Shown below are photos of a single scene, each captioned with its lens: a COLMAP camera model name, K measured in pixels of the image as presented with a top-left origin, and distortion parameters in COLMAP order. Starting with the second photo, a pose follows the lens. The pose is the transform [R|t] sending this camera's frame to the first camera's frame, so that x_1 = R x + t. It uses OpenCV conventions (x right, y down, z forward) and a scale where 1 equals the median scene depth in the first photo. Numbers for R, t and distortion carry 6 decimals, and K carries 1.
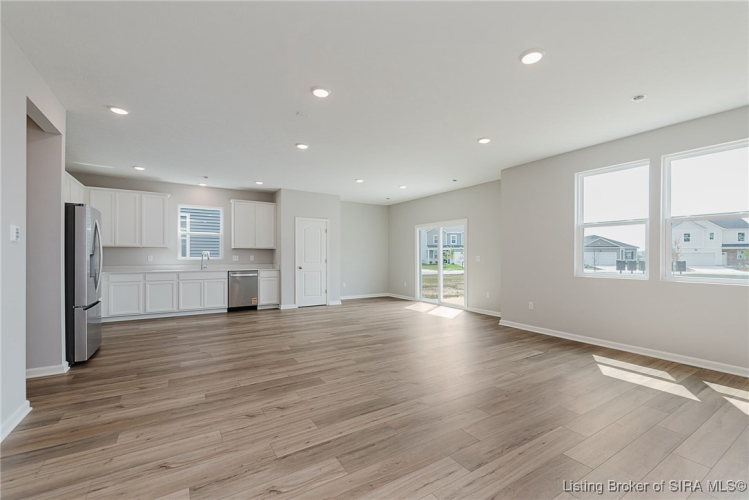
lens RADIAL K [[329.2, 0, 382.3], [0, 329.2, 247.1], [0, 0, 1]] dist [-0.000952, -0.000468]
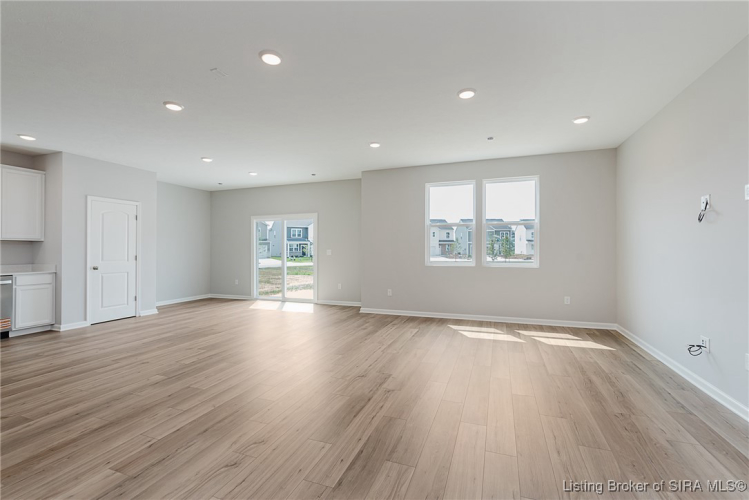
lens RADIAL K [[329.2, 0, 384.6], [0, 329.2, 240.0], [0, 0, 1]] dist [-0.000952, -0.000468]
pose [[0.792434, 0.011317, 0.609853, -0.308133], [-0.010599, 0.999932, -0.004785, -0.001568], [-0.609866, -0.002672, 0.792500, 0.099592]]
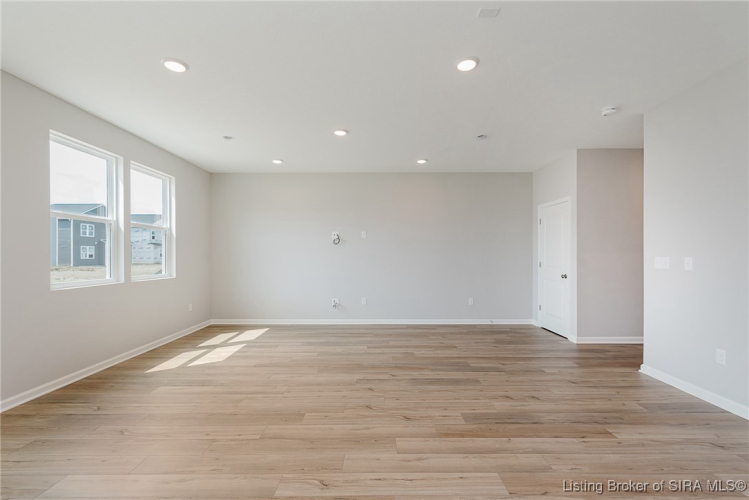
lens RADIAL K [[329.2, 0, 373.7], [0, 329.2, 250.4], [0, 0, 1]] dist [-0.000952, -0.000468]
pose [[-0.839720, 0.005995, 0.542986, -0.290637], [-0.016129, 0.999222, -0.035977, 0.023313], [-0.542780, -0.038968, -0.838970, 1.204512]]
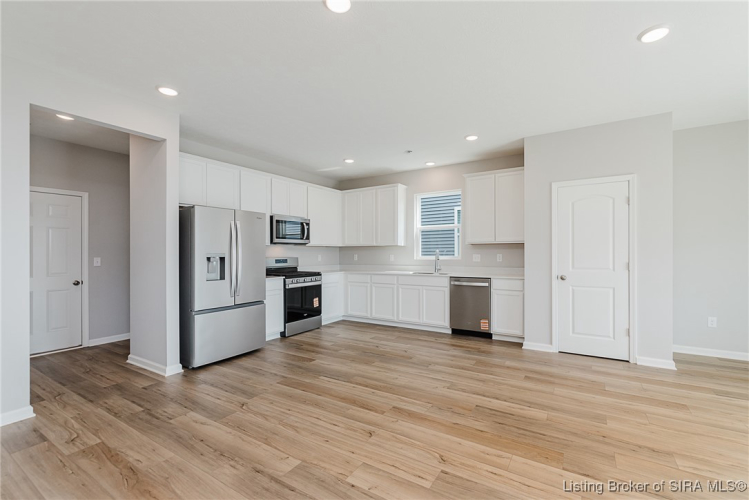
lens RADIAL K [[329.2, 0, 381.0], [0, 329.2, 251.1], [0, 0, 1]] dist [-0.000952, -0.000468]
pose [[0.437617, -0.006119, -0.899140, 0.160679], [0.032235, 0.999441, 0.008887, 0.009540], [0.898583, -0.032873, 0.437570, 0.836577]]
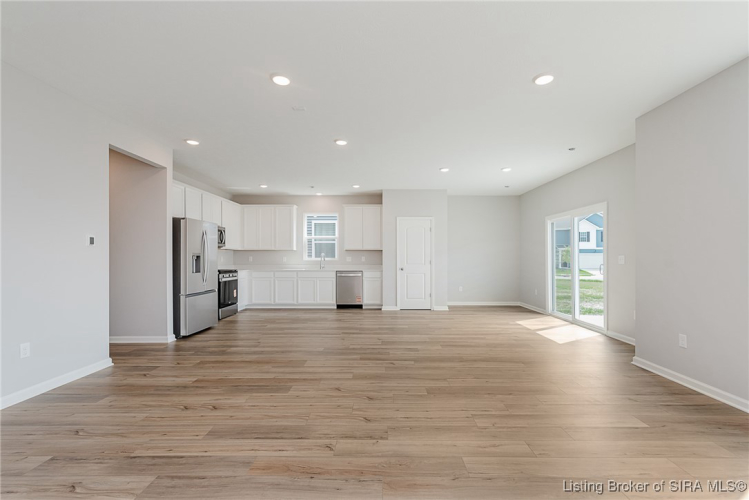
lens RADIAL K [[329.2, 0, 374.2], [0, 329.2, 253.2], [0, 0, 1]] dist [-0.000952, -0.000468]
pose [[0.834358, -0.008979, -0.551150, 0.357535], [0.016349, 0.999831, 0.008462, 0.010787], [0.550980, -0.016071, 0.834364, 0.242064]]
